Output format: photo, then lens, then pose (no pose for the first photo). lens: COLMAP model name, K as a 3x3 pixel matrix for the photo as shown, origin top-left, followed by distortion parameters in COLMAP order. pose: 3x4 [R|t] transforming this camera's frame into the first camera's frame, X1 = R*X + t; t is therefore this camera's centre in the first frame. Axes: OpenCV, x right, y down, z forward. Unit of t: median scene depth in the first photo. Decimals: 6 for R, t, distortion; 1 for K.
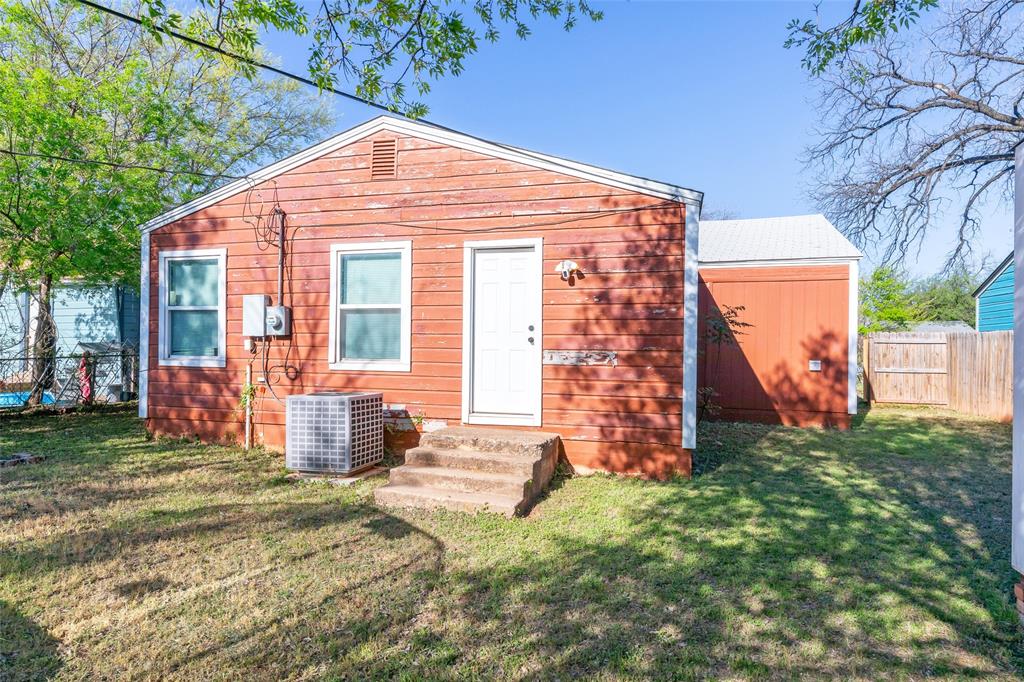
lens RADIAL K [[631.9, 0, 513.8], [0, 631.9, 338.7], [0, 0, 1]] dist [0.003645, 0.000126]
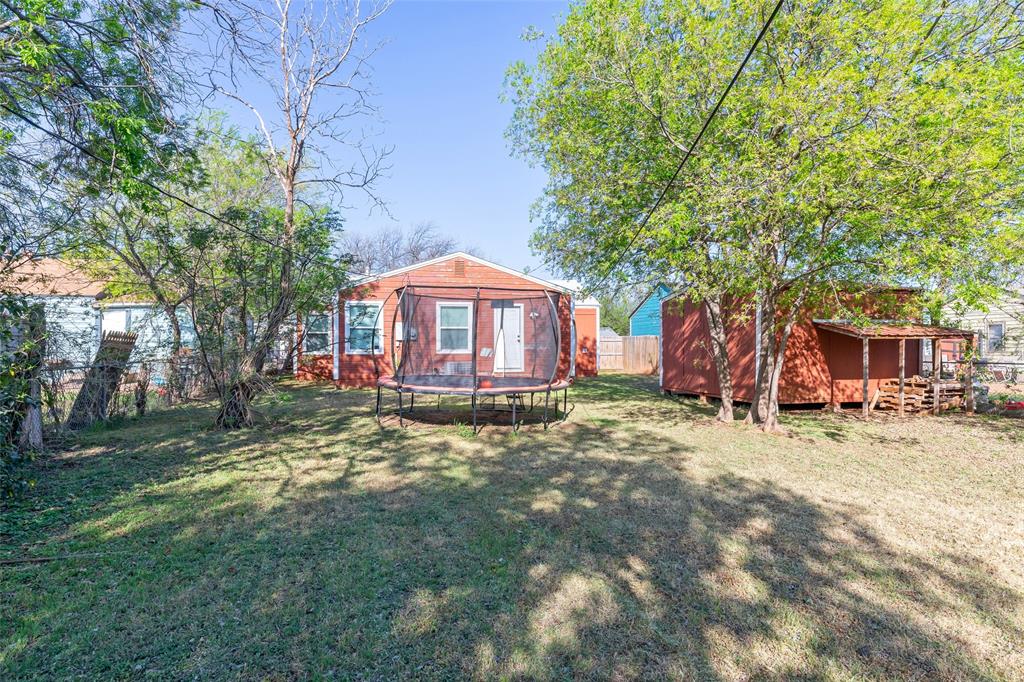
lens RADIAL K [[631.9, 0, 511.0], [0, 631.9, 341.0], [0, 0, 1]] dist [0.003645, 0.000126]
pose [[0.883103, -0.006707, 0.469131, -1.099118], [0.005081, 0.999976, 0.004730, -0.007691], [-0.469151, -0.001793, 0.883116, -1.201624]]
